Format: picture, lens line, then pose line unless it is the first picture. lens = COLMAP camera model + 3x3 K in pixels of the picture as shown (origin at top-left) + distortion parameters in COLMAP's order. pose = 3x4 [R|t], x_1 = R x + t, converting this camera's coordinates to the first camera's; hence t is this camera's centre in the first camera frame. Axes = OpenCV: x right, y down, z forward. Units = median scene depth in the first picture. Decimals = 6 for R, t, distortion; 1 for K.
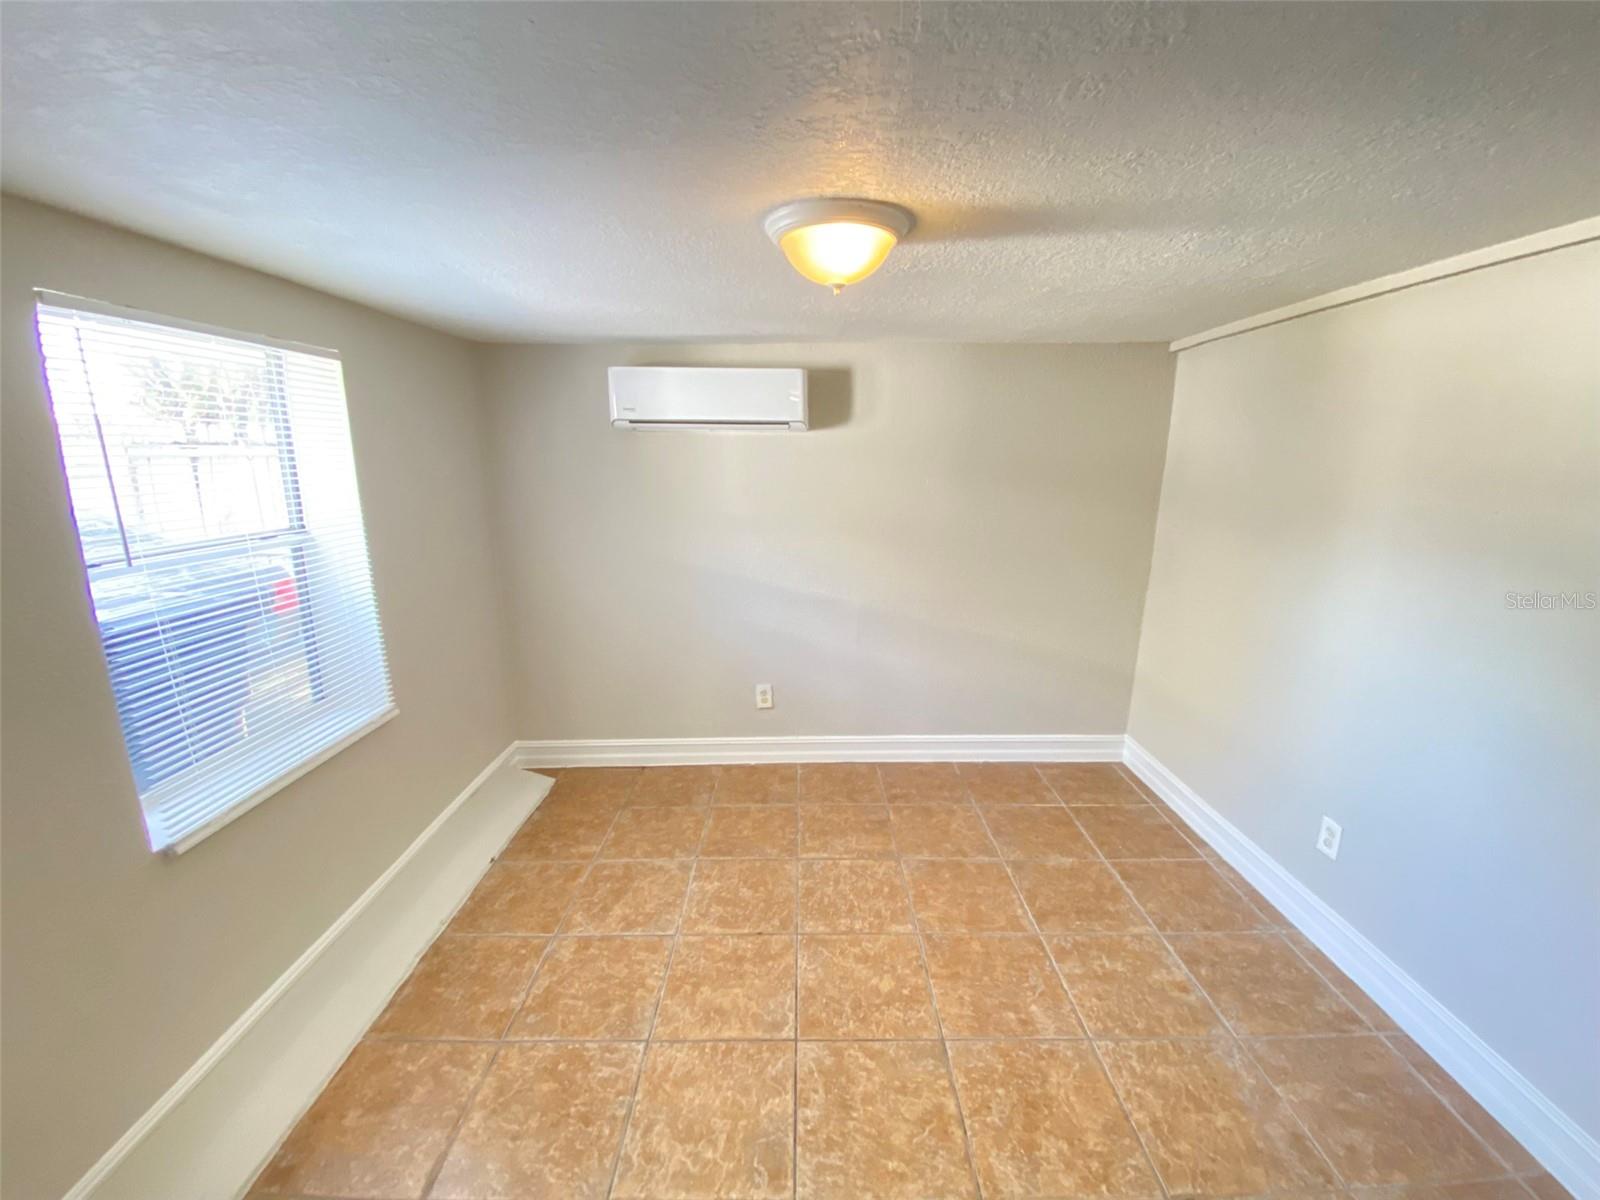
lens RADIAL K [[638.4, 0, 802.4], [0, 638.4, 607.5], [0, 0, 1]] dist [0.000020, -0.008609]
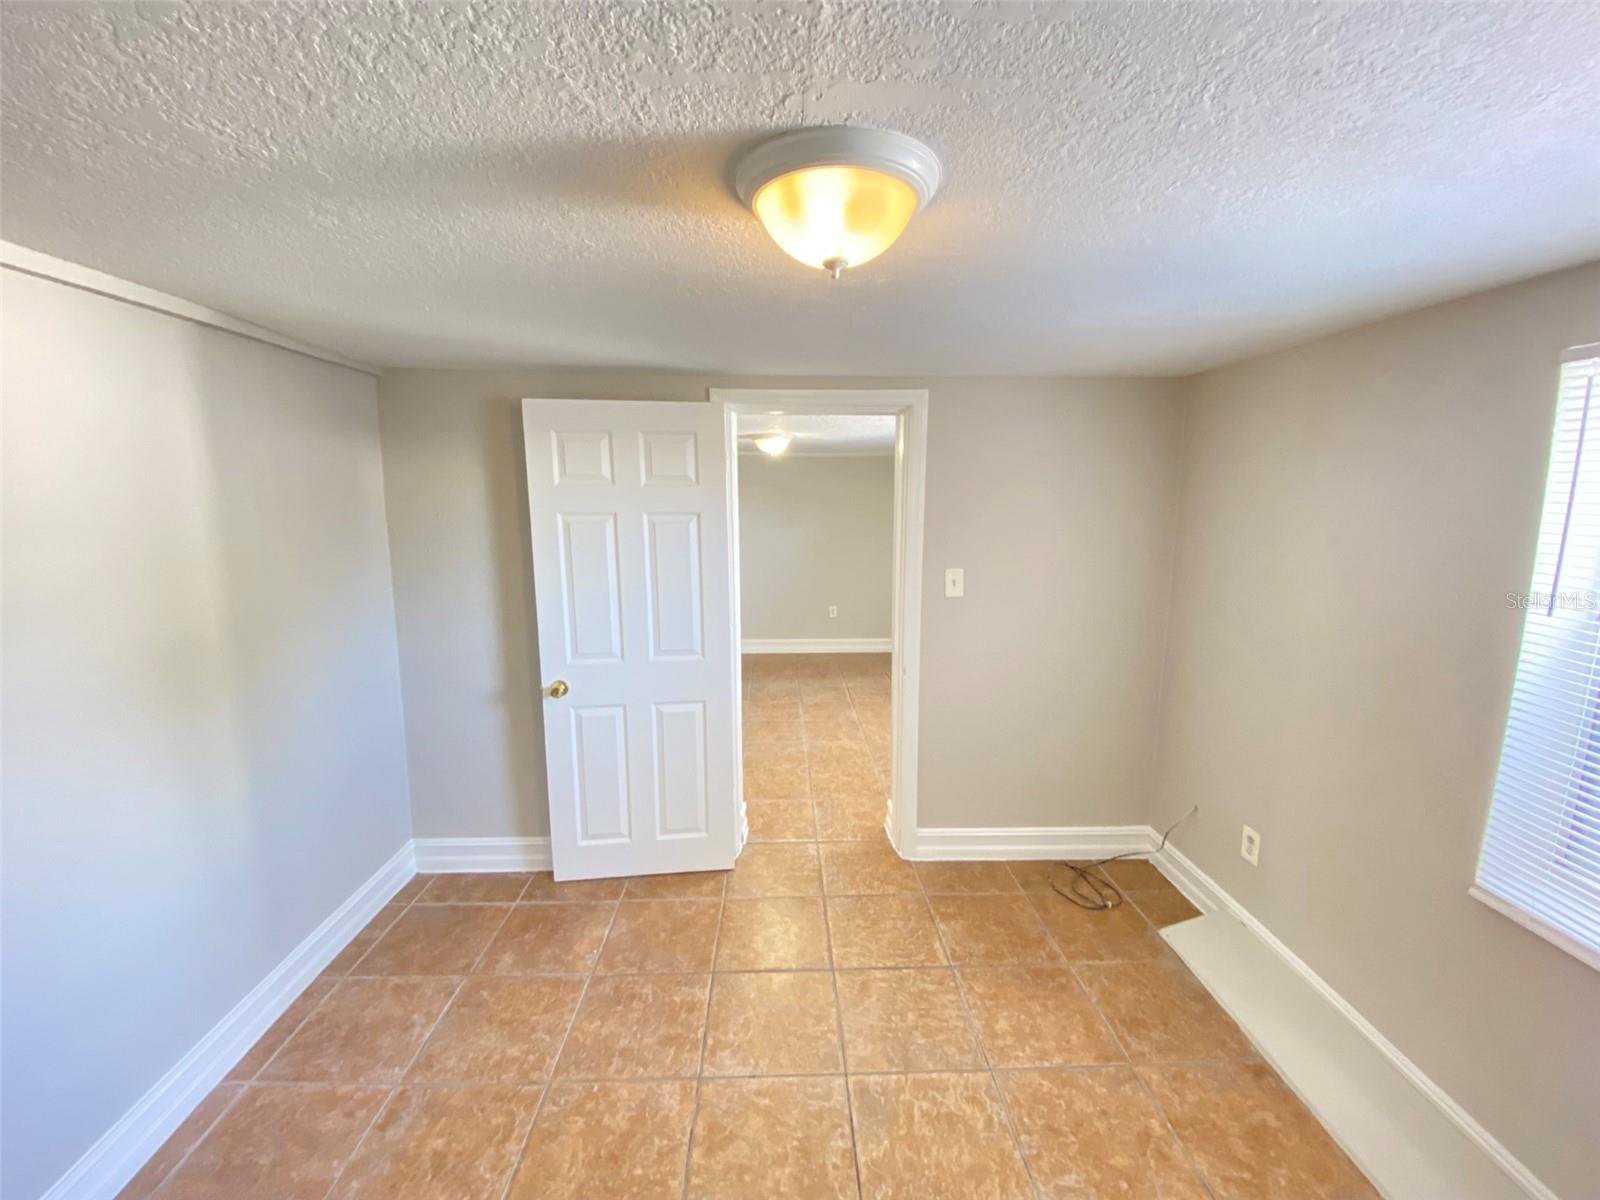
lens RADIAL K [[638.4, 0, 799.2], [0, 638.4, 597.2], [0, 0, 1]] dist [0.000020, -0.008609]
pose [[-0.999493, 0.005384, -0.031366, 0.103999], [-0.007378, 0.919534, 0.392940, -0.404947], [0.030958, 0.392973, -0.919029, 1.603790]]
